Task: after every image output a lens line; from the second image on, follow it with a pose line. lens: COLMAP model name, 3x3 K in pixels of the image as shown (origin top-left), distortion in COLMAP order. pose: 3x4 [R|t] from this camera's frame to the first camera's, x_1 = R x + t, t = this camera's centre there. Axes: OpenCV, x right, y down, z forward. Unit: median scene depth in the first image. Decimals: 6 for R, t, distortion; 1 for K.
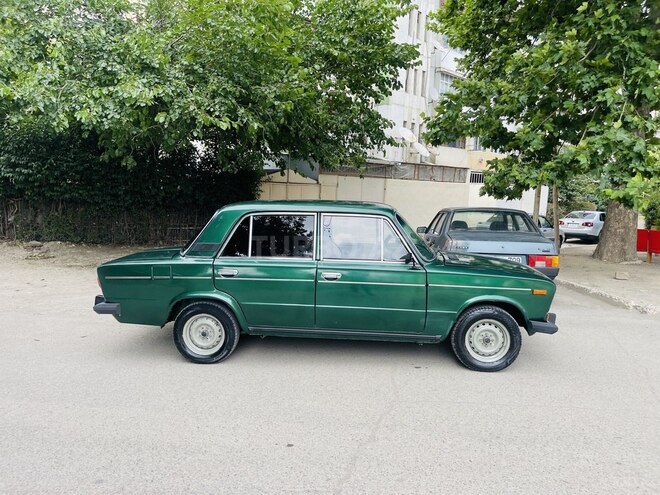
lens RADIAL K [[503.2, 0, 330.3], [0, 503.2, 260.8], [0, 0, 1]] dist [0.063145, -0.051051]
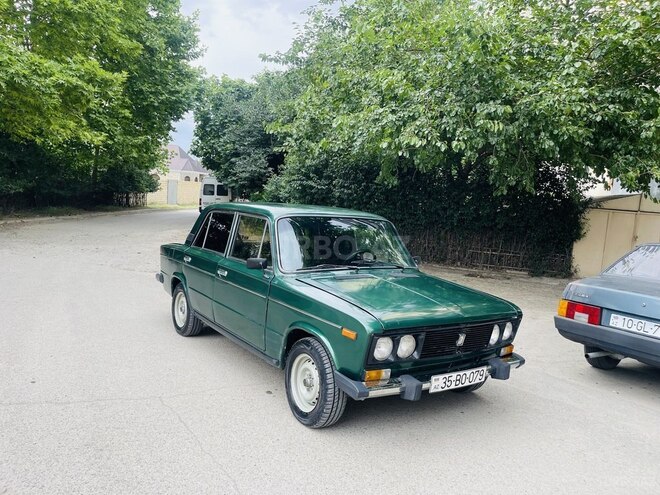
lens RADIAL K [[501.7, 0, 330.0], [0, 501.7, 257.6], [0, 0, 1]] dist [0.119238, -0.157791]
pose [[0.615509, 0.108898, -0.780570, 0.370298], [-0.163799, 0.986457, 0.008460, -0.017415], [0.770921, 0.122649, 0.625011, 0.210952]]
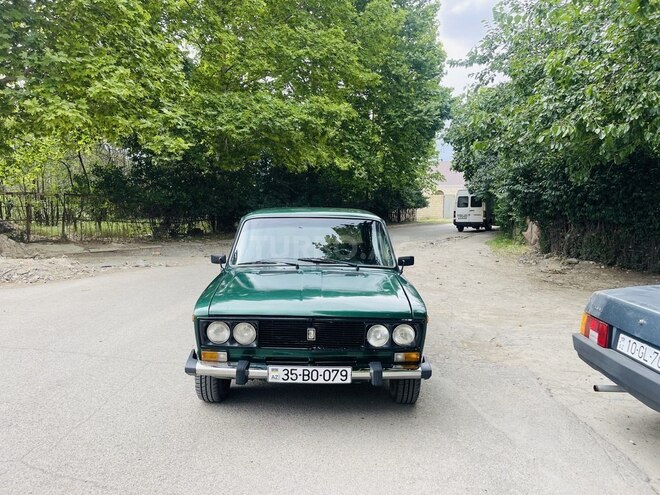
lens RADIAL K [[503.8, 0, 331.9], [0, 503.8, 257.3], [0, 0, 1]] dist [0.080160, -0.121532]
pose [[0.079609, 0.087820, -0.992950, 0.475991], [-0.155873, 0.984955, 0.074616, -0.047040], [0.984564, 0.148834, 0.092100, 0.446072]]
